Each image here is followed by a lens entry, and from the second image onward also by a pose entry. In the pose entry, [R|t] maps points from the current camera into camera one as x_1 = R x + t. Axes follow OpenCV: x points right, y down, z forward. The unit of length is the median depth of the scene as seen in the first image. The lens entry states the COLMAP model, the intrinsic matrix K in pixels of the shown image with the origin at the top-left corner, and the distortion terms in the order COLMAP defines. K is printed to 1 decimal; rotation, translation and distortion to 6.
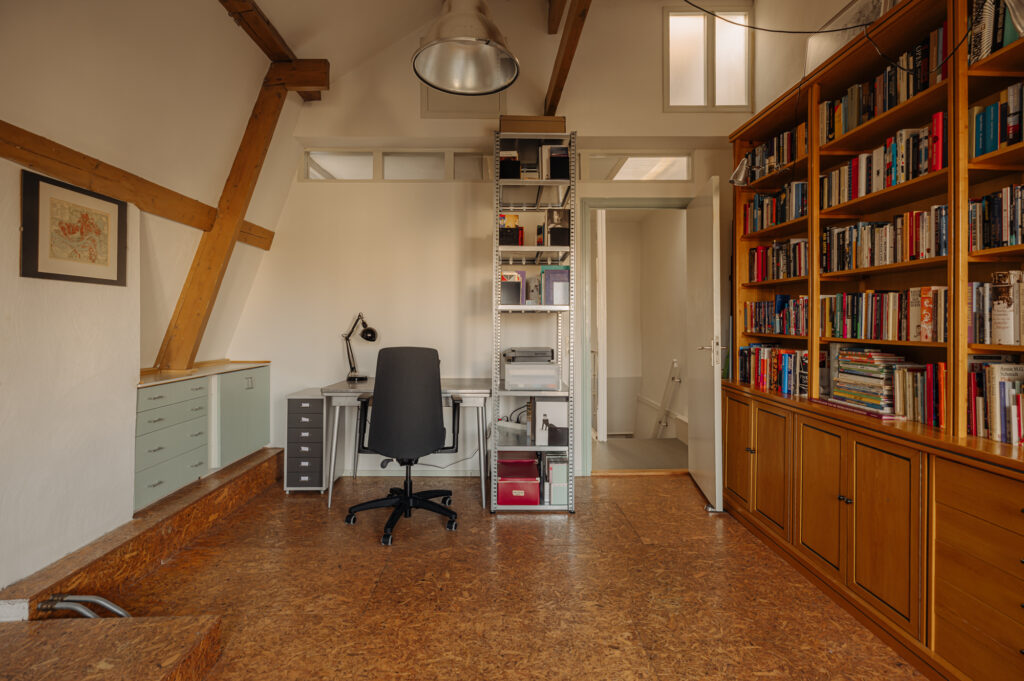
lens RADIAL K [[481.3, 0, 516.3], [0, 481.3, 323.1], [0, 0, 1]] dist [0.004241, -0.002227]
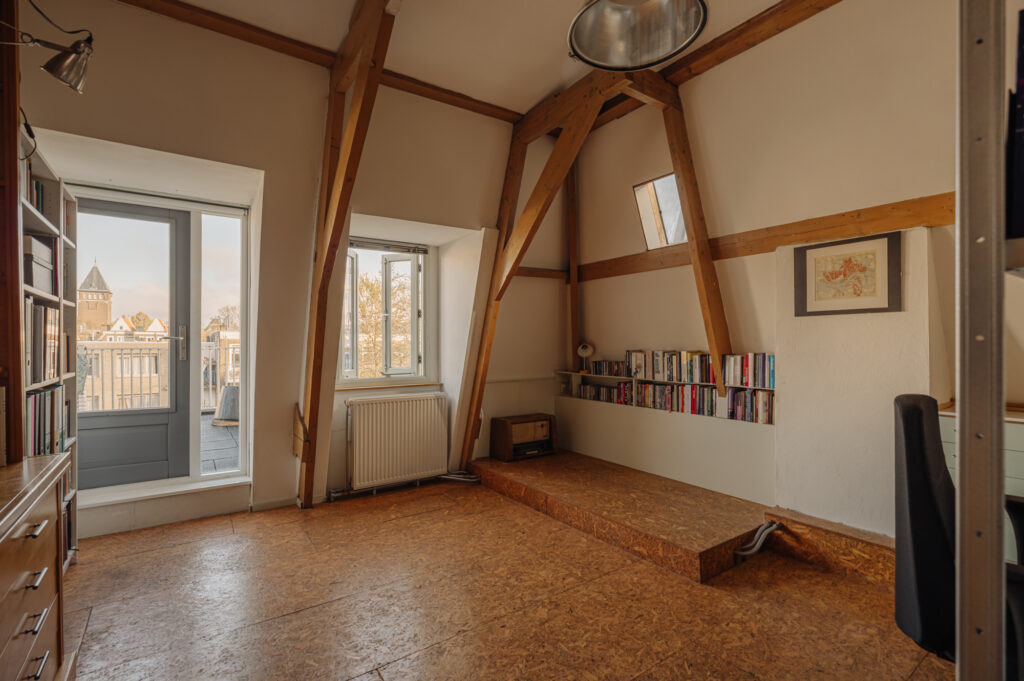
lens RADIAL K [[481.3, 0, 514.9], [0, 481.3, 342.2], [0, 0, 1]] dist [0.004241, -0.002227]
pose [[-0.839447, -0.004012, -0.543426, 0.515216], [-0.001884, 0.999988, -0.004473, -0.003651], [0.543438, -0.002731, -0.839445, 1.596062]]
